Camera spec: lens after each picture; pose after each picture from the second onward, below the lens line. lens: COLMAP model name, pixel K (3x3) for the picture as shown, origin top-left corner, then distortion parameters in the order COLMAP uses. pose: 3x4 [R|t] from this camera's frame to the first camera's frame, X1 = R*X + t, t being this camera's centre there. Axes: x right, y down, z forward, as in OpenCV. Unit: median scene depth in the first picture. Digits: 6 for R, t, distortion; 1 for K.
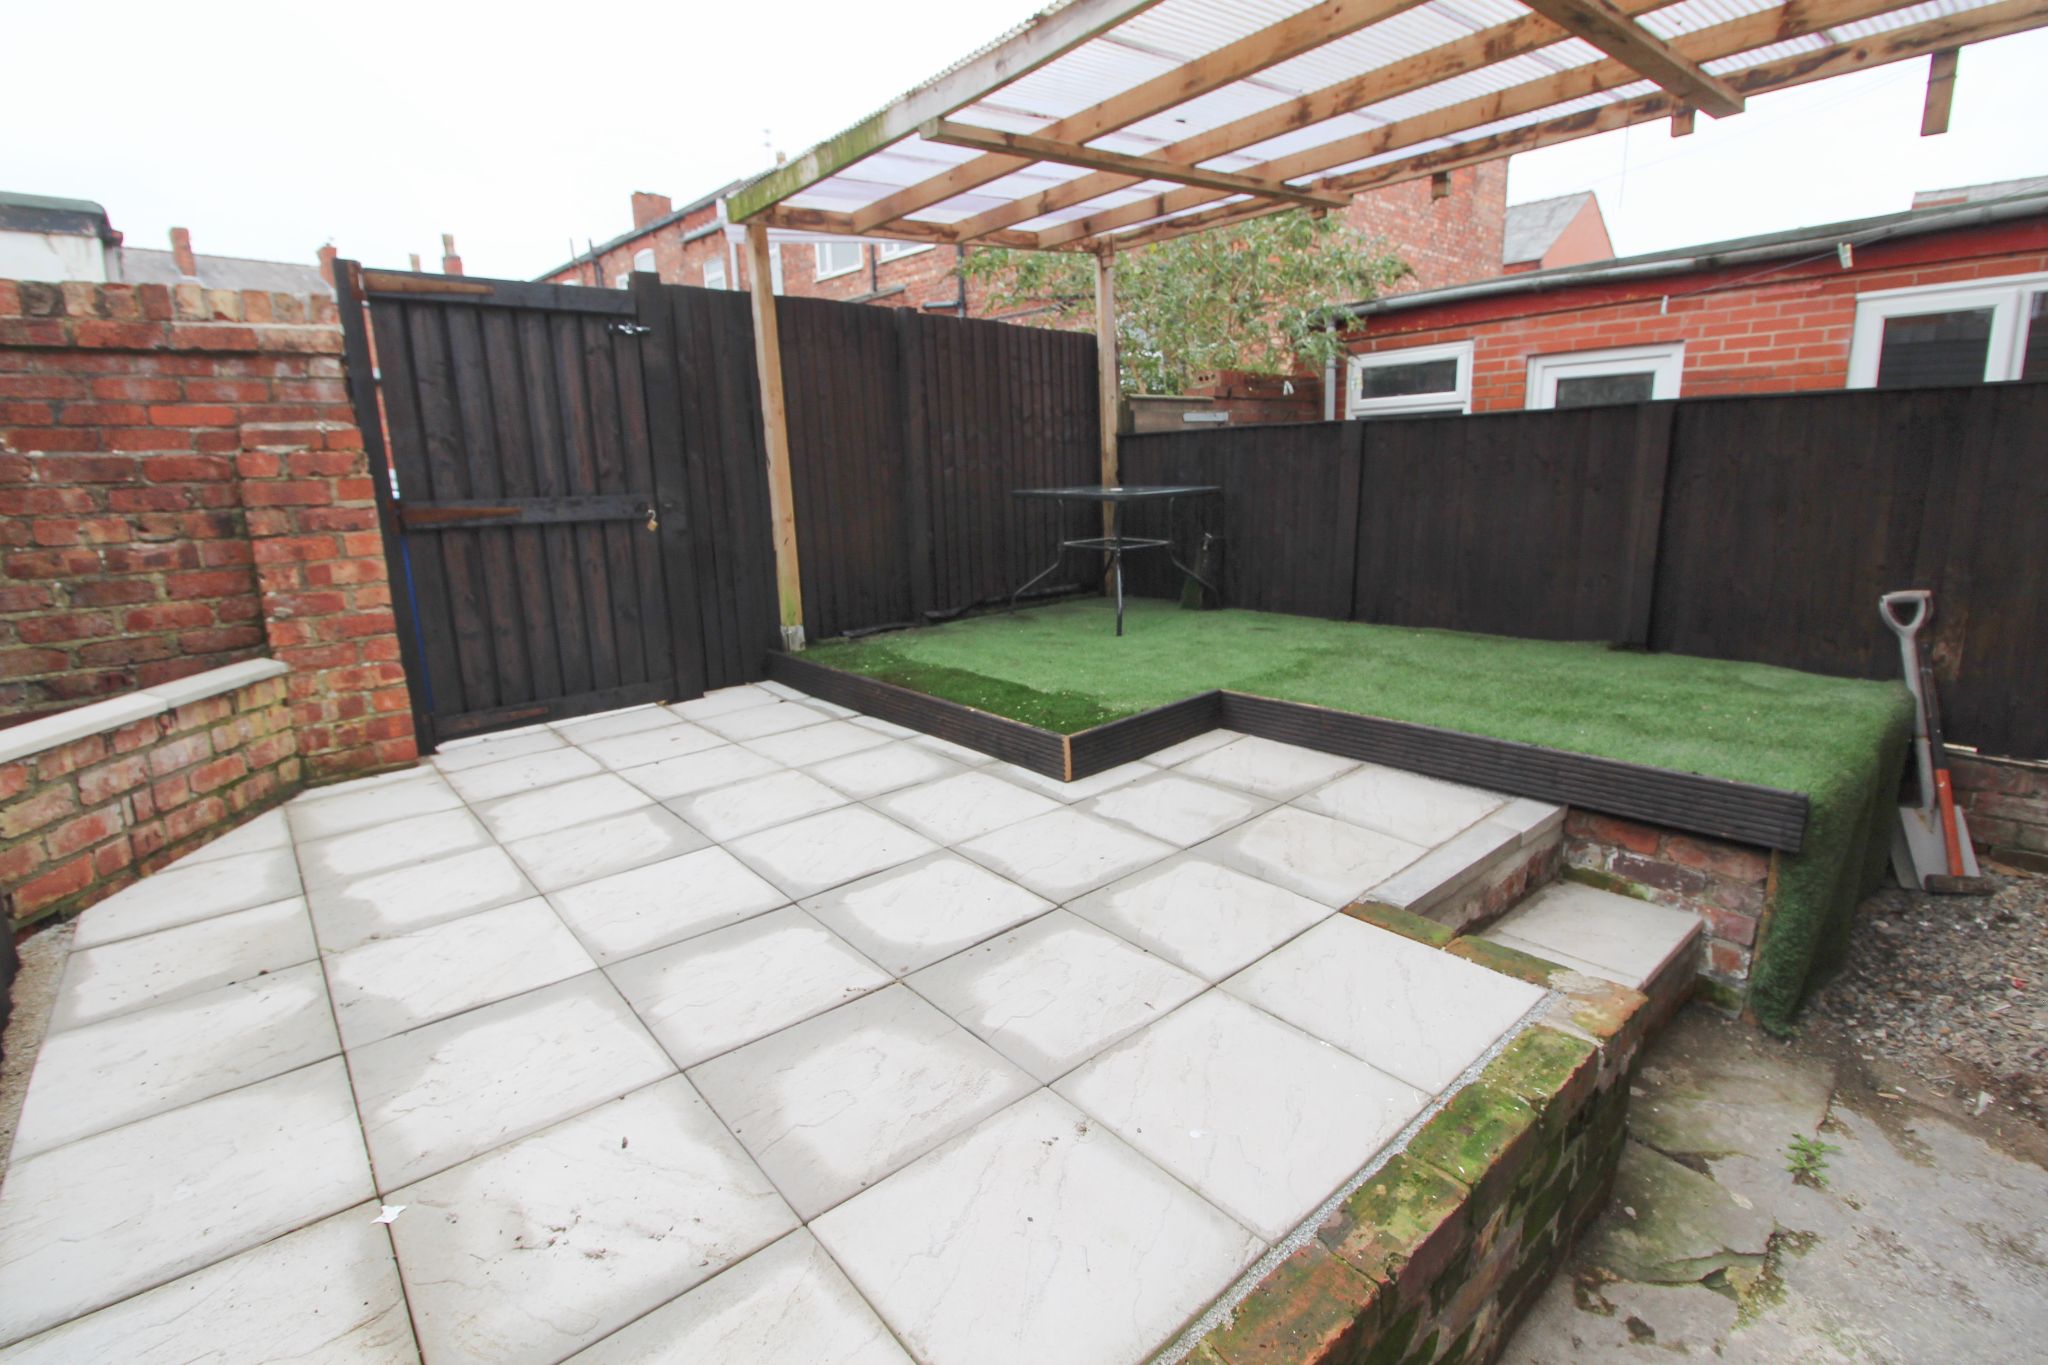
lens RADIAL K [[944.5, 0, 1025.6], [0, 944.5, 675.3], [0, 0, 1]] dist [0.000371, -0.013479]
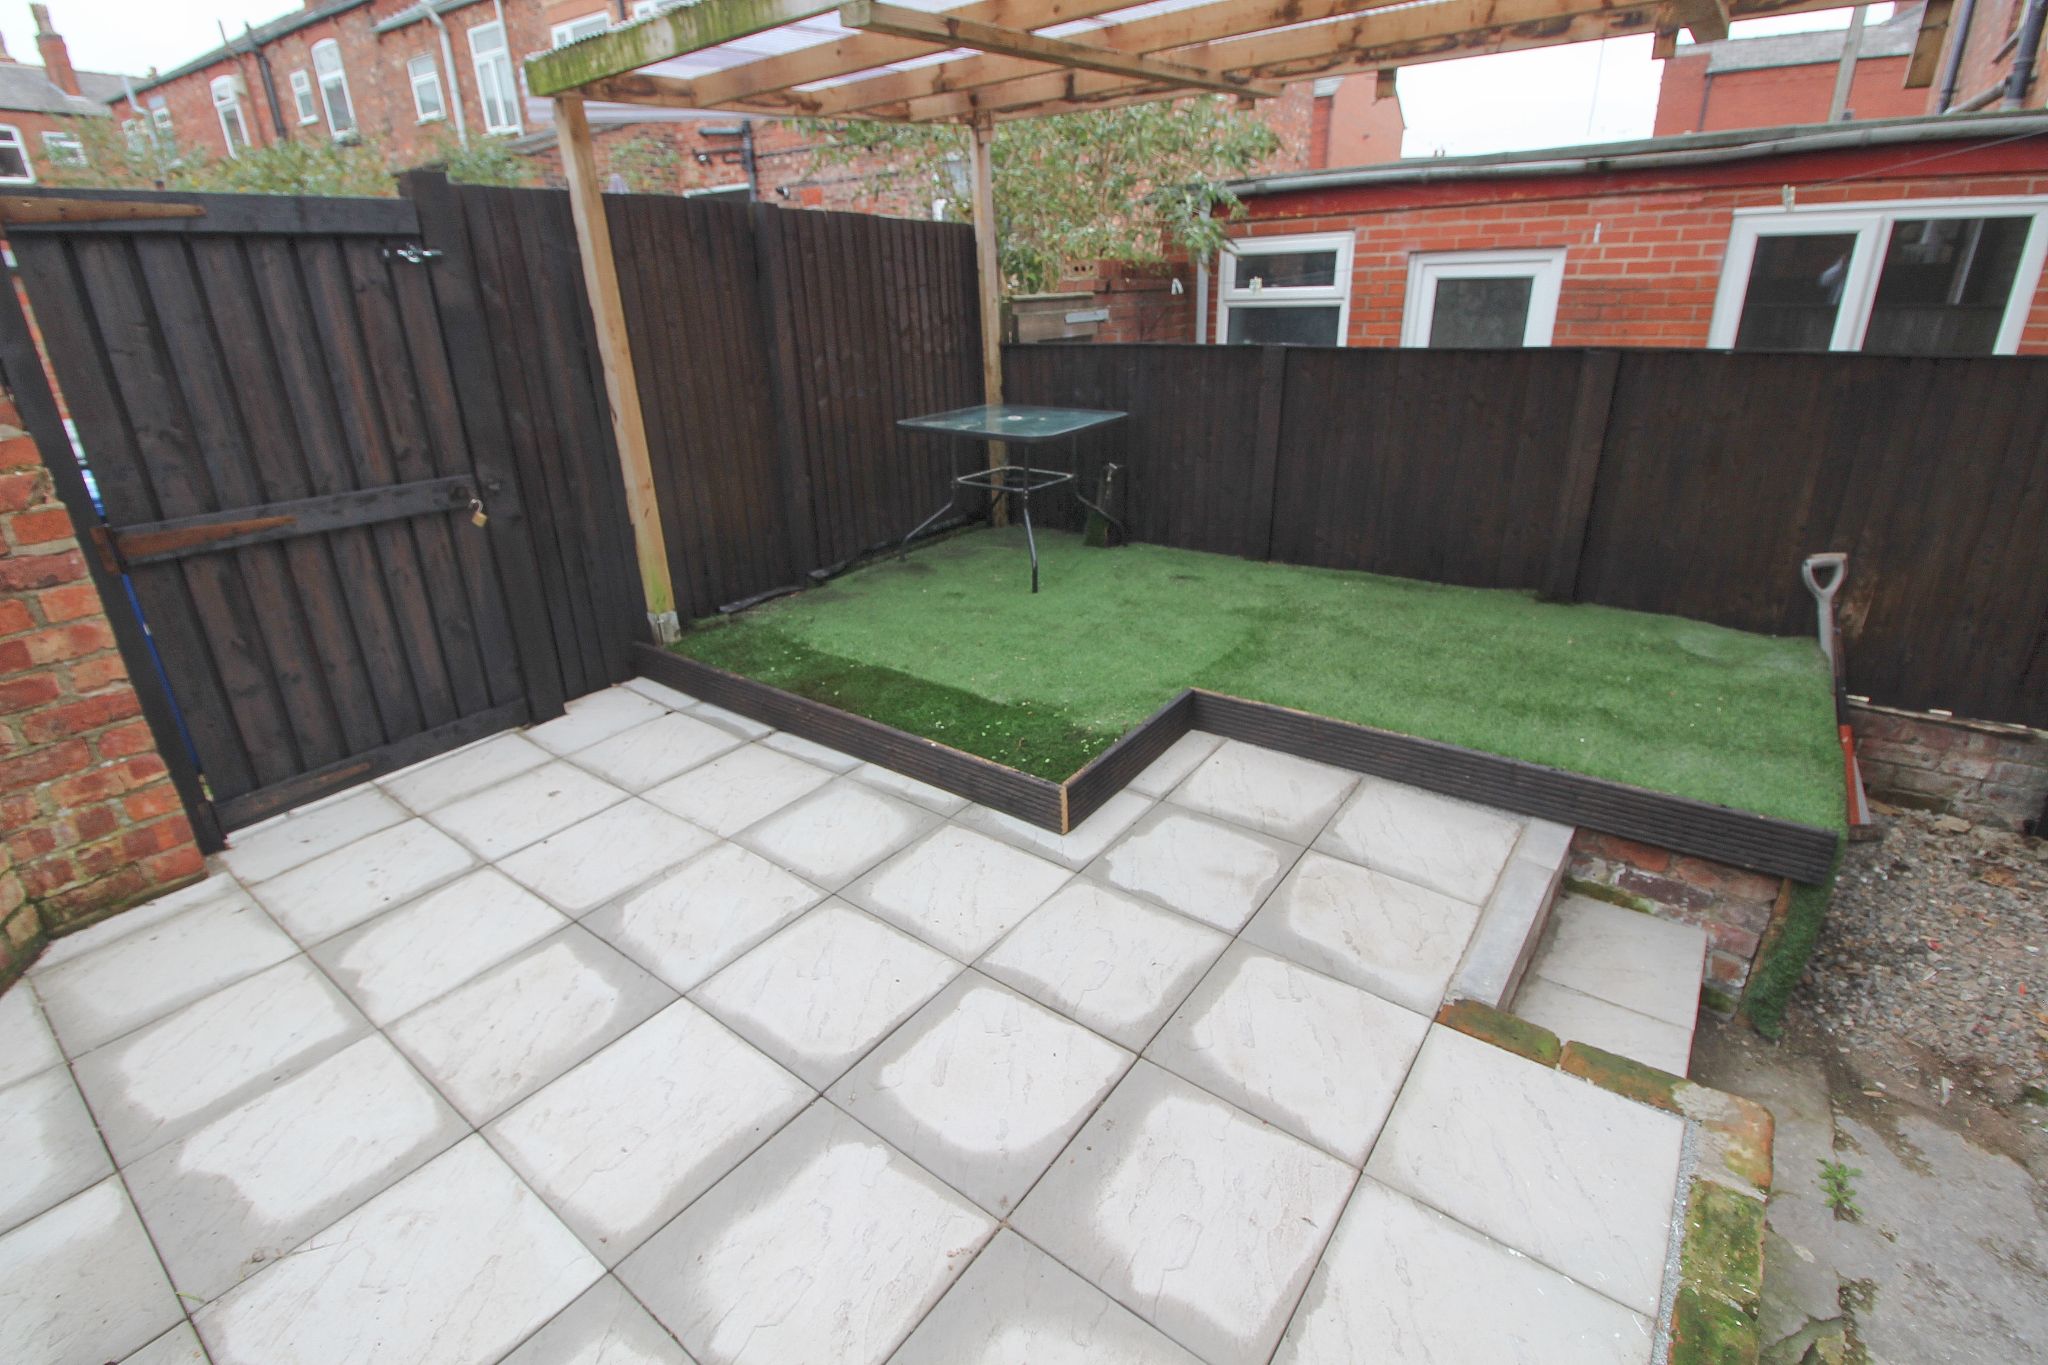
lens RADIAL K [[941.8, 0, 1022.7], [0, 941.8, 673.3], [0, 0, 1]] dist [-0.000887, -0.012644]
pose [[0.976516, -0.075736, 0.201692, -0.149359], [0.041792, 0.984982, 0.167524, -0.172750], [-0.211350, -0.155160, 0.965016, 0.168410]]
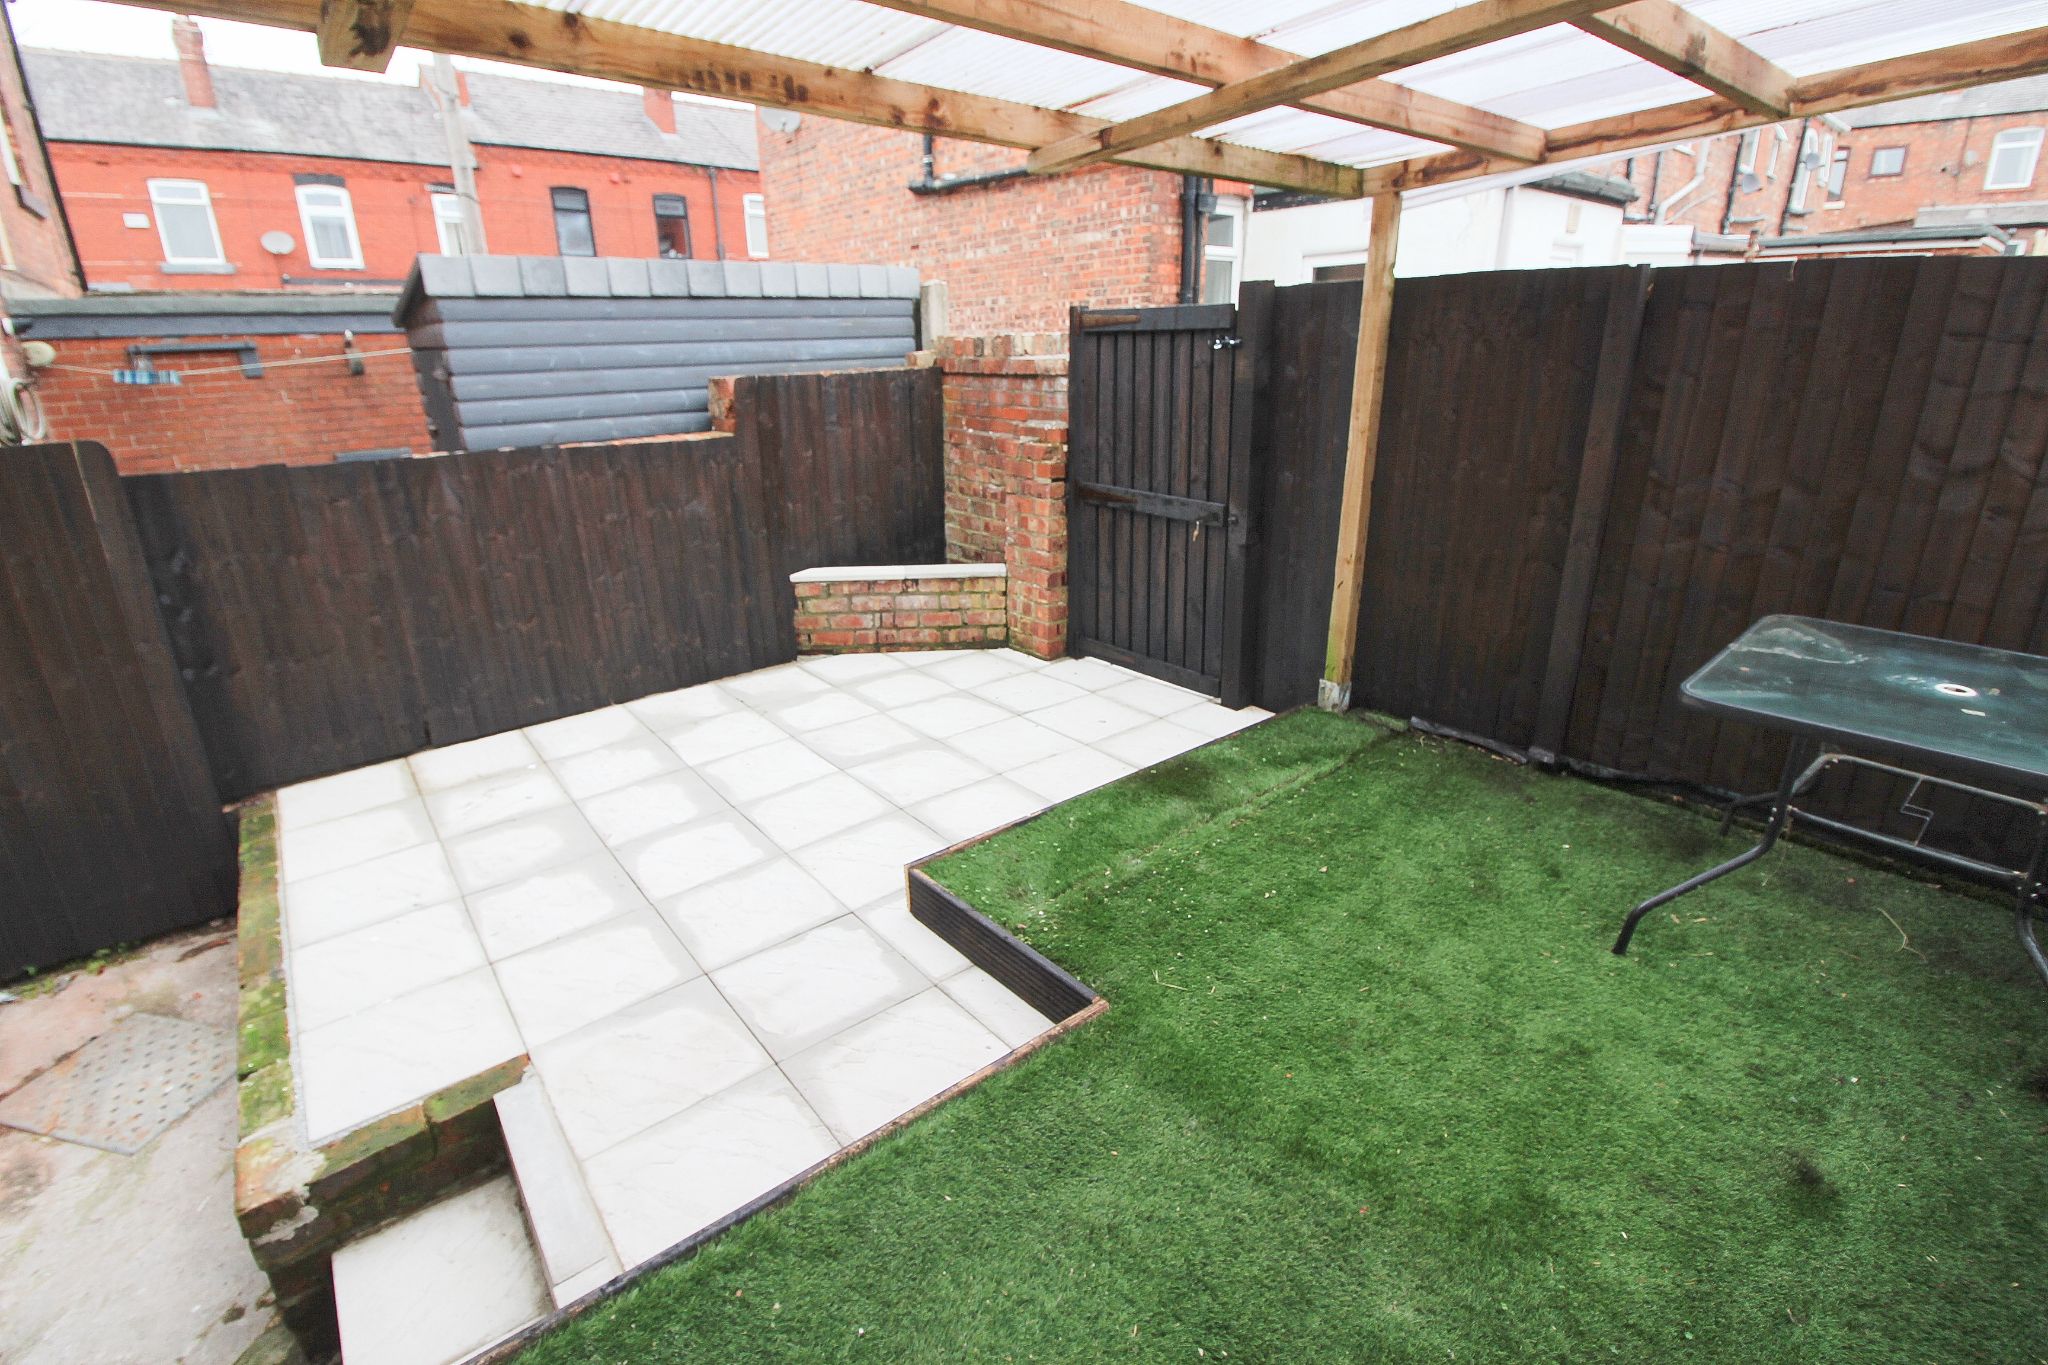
lens RADIAL K [[949.6, 0, 1011.7], [0, 949.6, 679.7], [0, 0, 1]] dist [0.002557, -0.013800]
pose [[-0.049958, 0.367134, -0.928825, 0.776628], [-0.196057, 0.908287, 0.369561, -0.432908], [0.979319, 0.200565, 0.026603, 0.960982]]
